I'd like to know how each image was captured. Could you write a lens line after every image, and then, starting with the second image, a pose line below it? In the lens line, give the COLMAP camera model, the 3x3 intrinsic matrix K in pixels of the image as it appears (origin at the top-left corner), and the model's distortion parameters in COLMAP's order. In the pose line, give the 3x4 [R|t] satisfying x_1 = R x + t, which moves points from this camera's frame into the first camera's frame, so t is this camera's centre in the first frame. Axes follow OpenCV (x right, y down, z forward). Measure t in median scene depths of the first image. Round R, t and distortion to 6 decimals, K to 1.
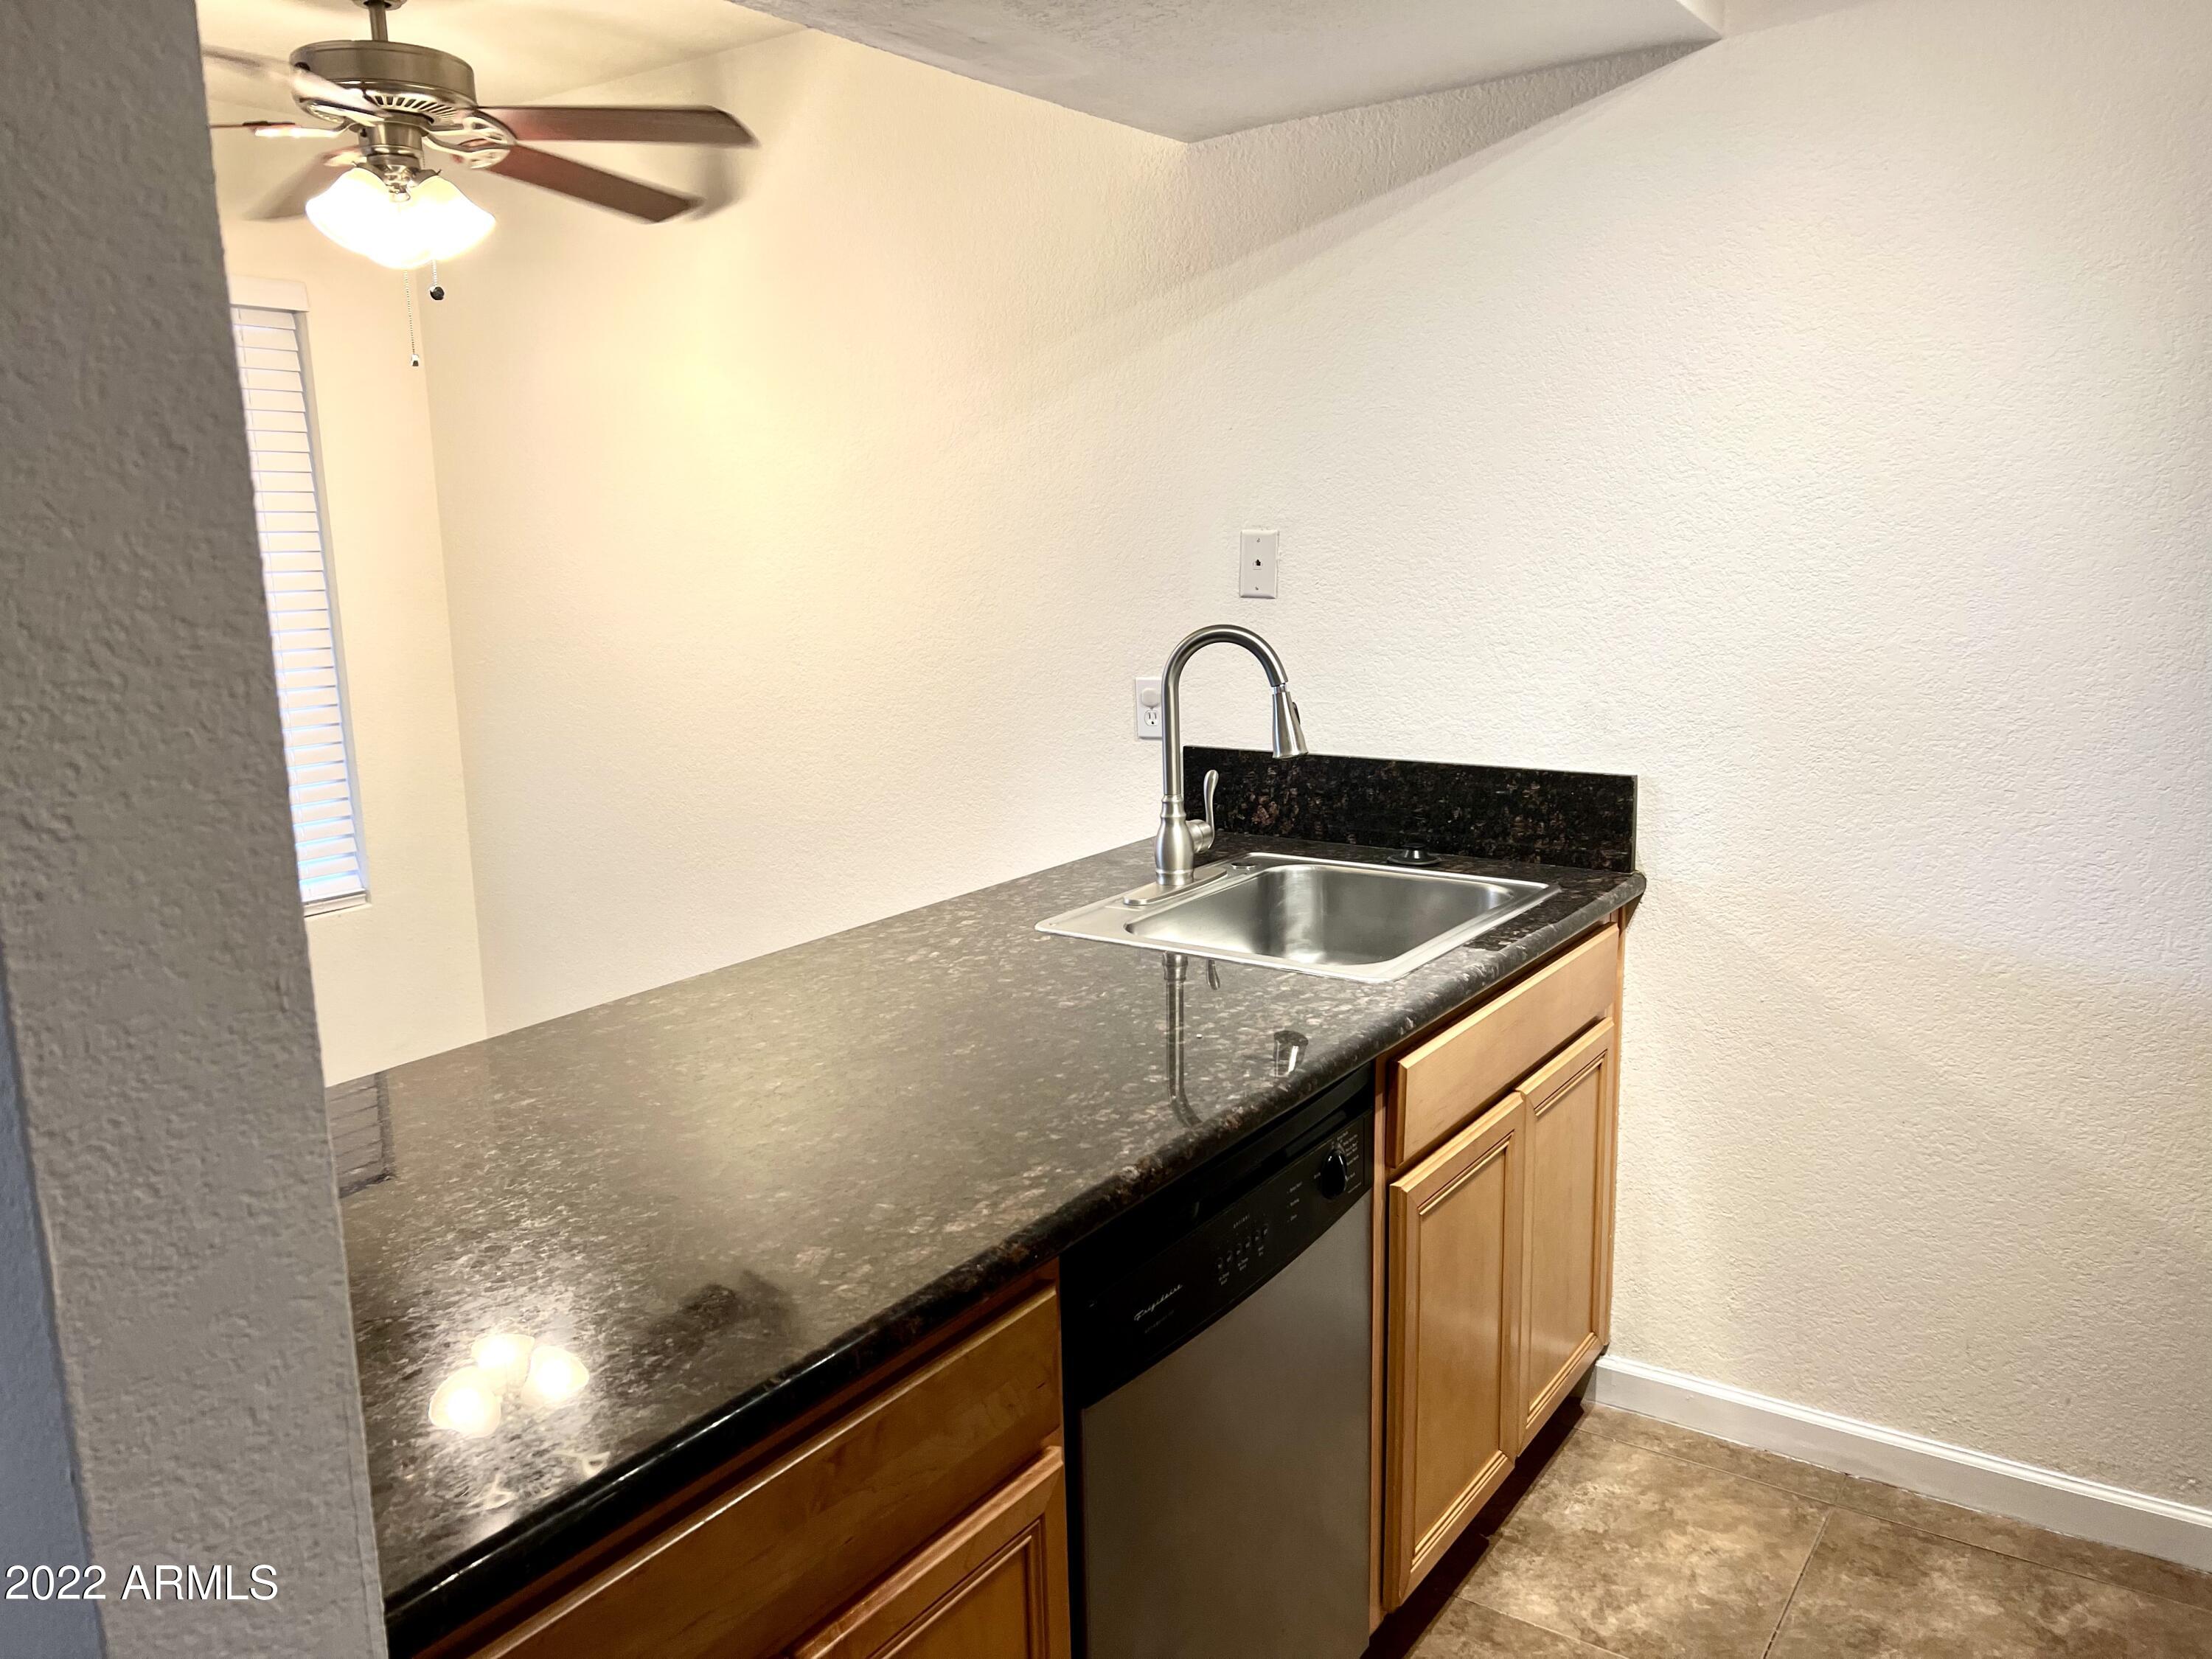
lens RADIAL K [[1666.1, 0, 1110.1], [0, 1666.1, 869.2], [0, 0, 1]] dist [-0.000450, -0.002312]
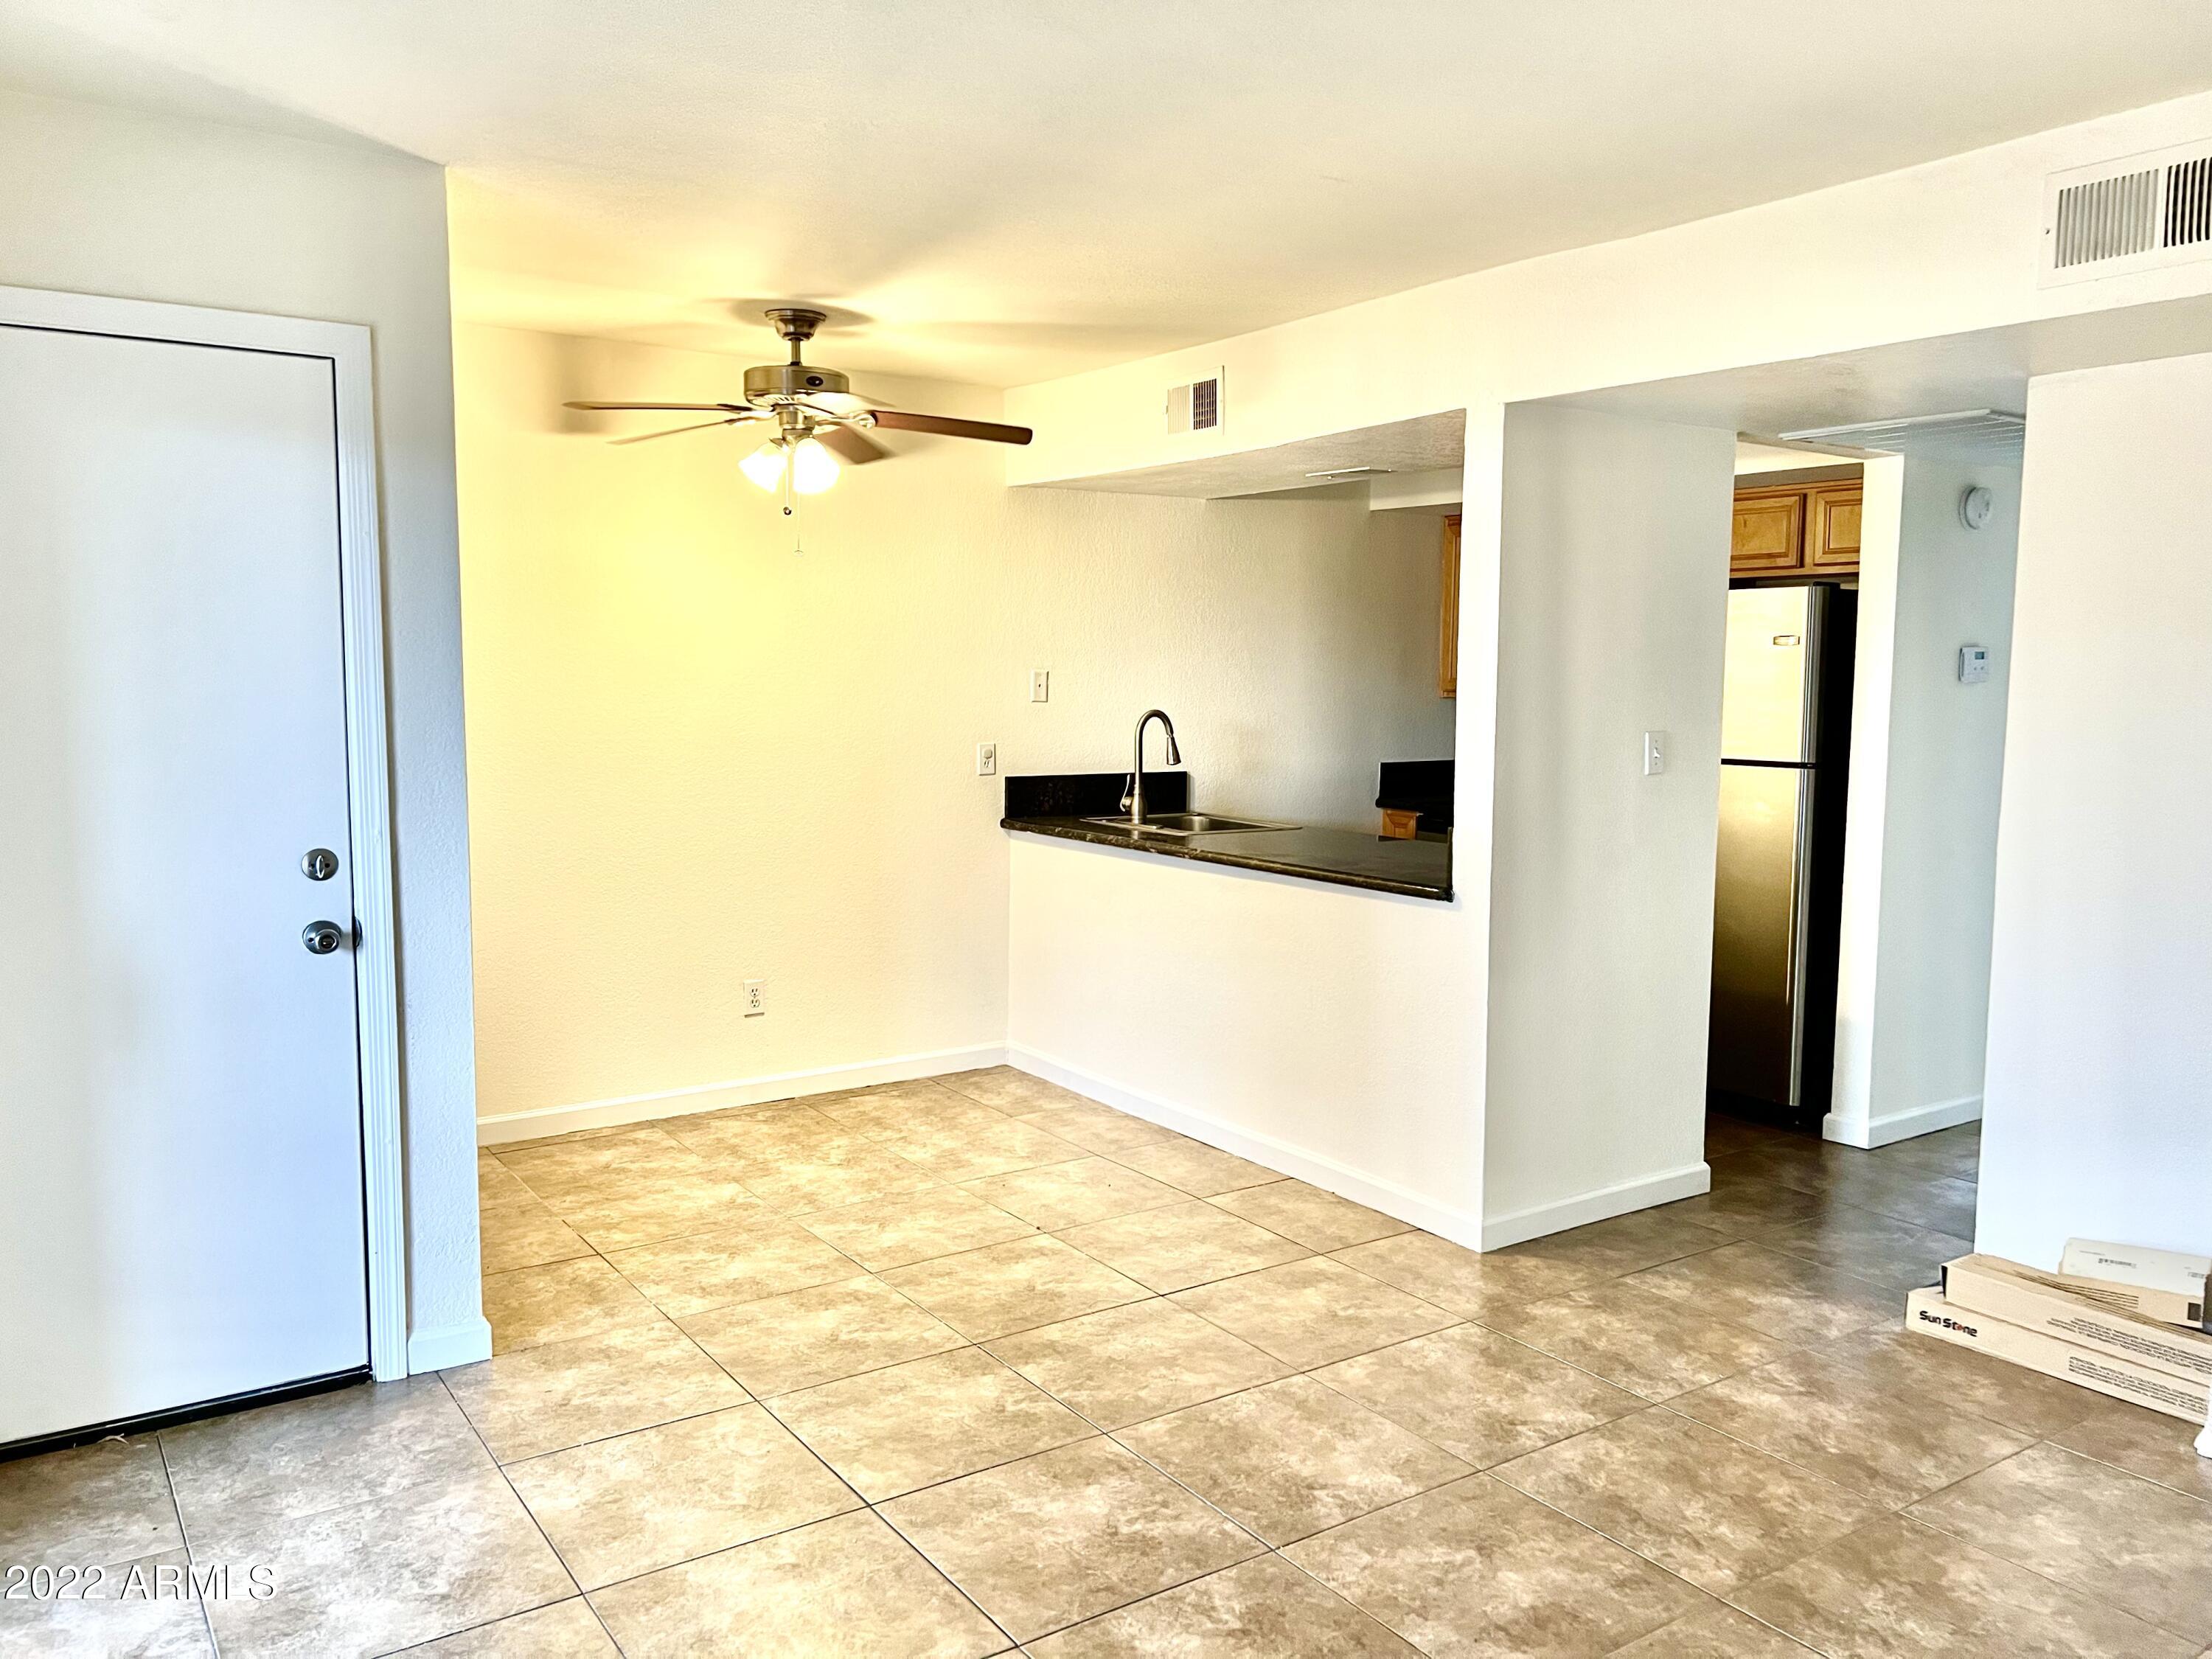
lens RADIAL K [[1648.3, 0, 1106.0], [0, 1648.3, 829.5], [0, 0, 1]] dist [-0.002944, -0.000866]
pose [[0.354989, -0.063089, 0.932739, -0.332963], [0.175869, 0.984414, -0.000349, 0.001092], [-0.918179, 0.164164, 0.360552, 0.039029]]
